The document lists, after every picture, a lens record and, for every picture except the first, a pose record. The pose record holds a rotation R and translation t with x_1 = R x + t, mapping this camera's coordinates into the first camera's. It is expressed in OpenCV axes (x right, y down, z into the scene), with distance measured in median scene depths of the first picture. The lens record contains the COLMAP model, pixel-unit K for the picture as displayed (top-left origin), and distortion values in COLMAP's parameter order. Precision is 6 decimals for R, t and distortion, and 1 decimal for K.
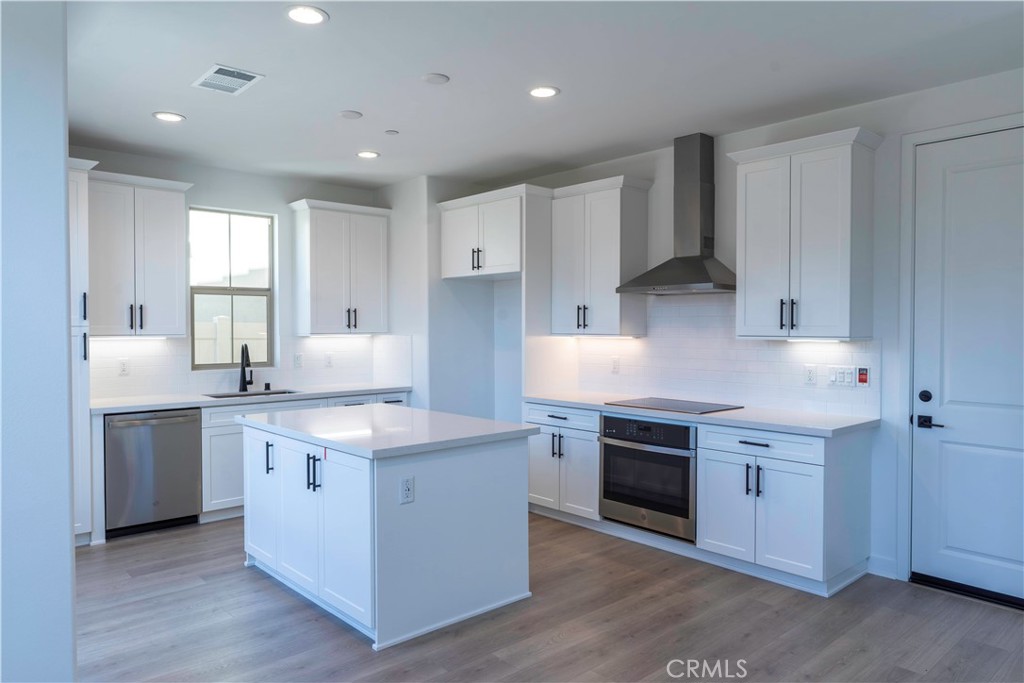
lens RADIAL K [[701.7, 0, 512.0], [0, 701.7, 341.5], [0, 0, 1]] dist [-0.001471, 0.000105]
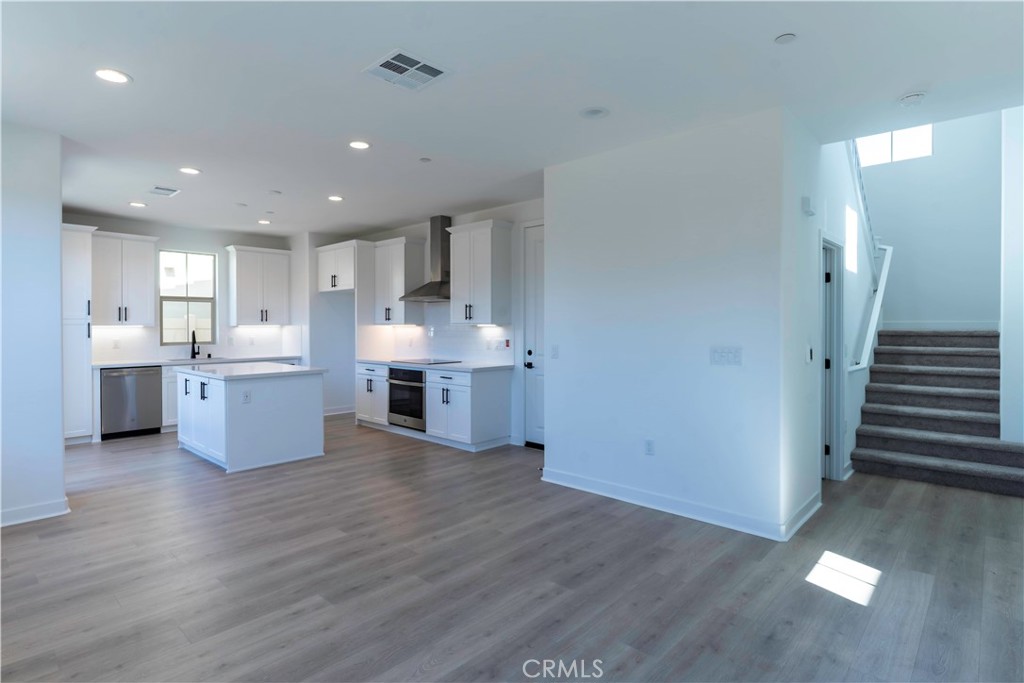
lens RADIAL K [[531.5, 0, 511.0], [0, 531.5, 329.8], [0, 0, 1]] dist [-0.001770, -0.000446]
pose [[0.996412, -0.002508, 0.084599, 0.328711], [0.003658, 0.999903, -0.013442, 0.026350], [-0.084557, 0.013703, 0.996324, -0.412758]]
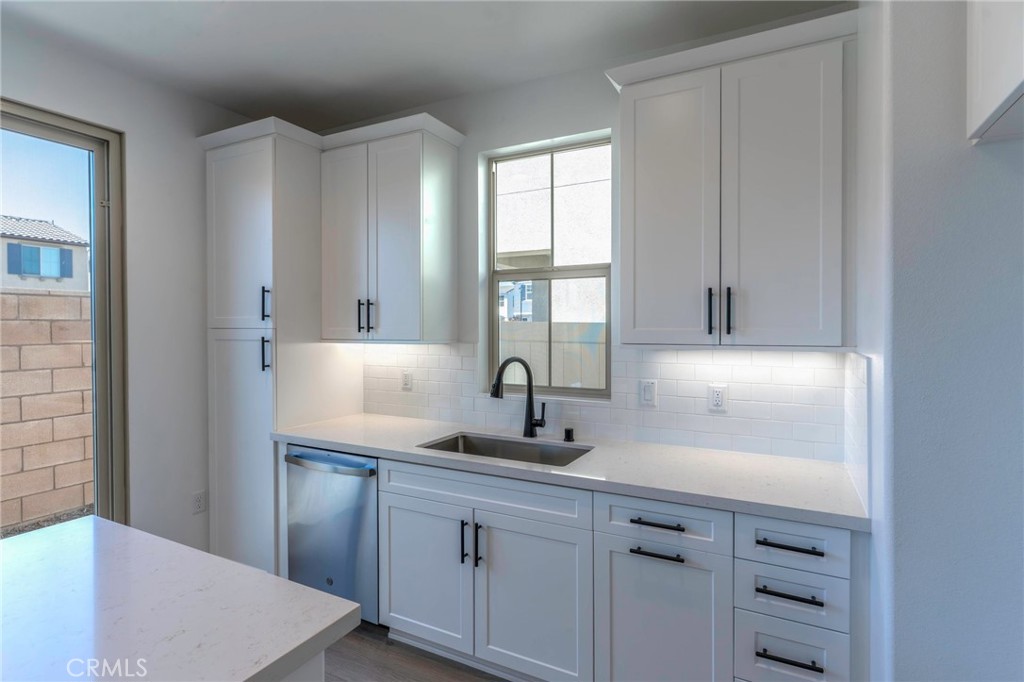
lens RADIAL K [[518.0, 0, 513.4], [0, 518.0, 329.6], [0, 0, 1]] dist [0.000682, 0.000076]
pose [[0.341205, 0.007586, -0.939958, 0.036400], [-0.021849, 0.999761, 0.000137, -0.024990], [0.939735, 0.020490, 0.341289, 1.006490]]
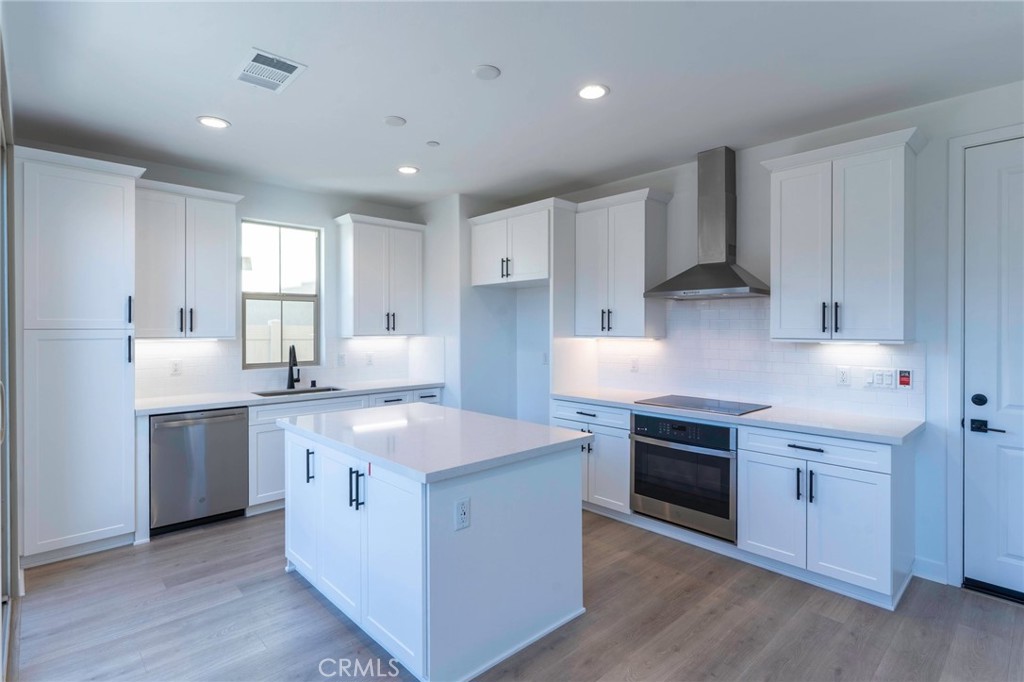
lens RADIAL K [[518.0, 0, 513.4], [0, 518.0, 329.6], [0, 0, 1]] dist [0.000682, 0.000076]
pose [[0.999780, -0.000089, 0.020977, -0.066283], [0.000492, 0.999815, -0.019203, -0.005909], [-0.020972, 0.019209, 0.999596, 0.226696]]
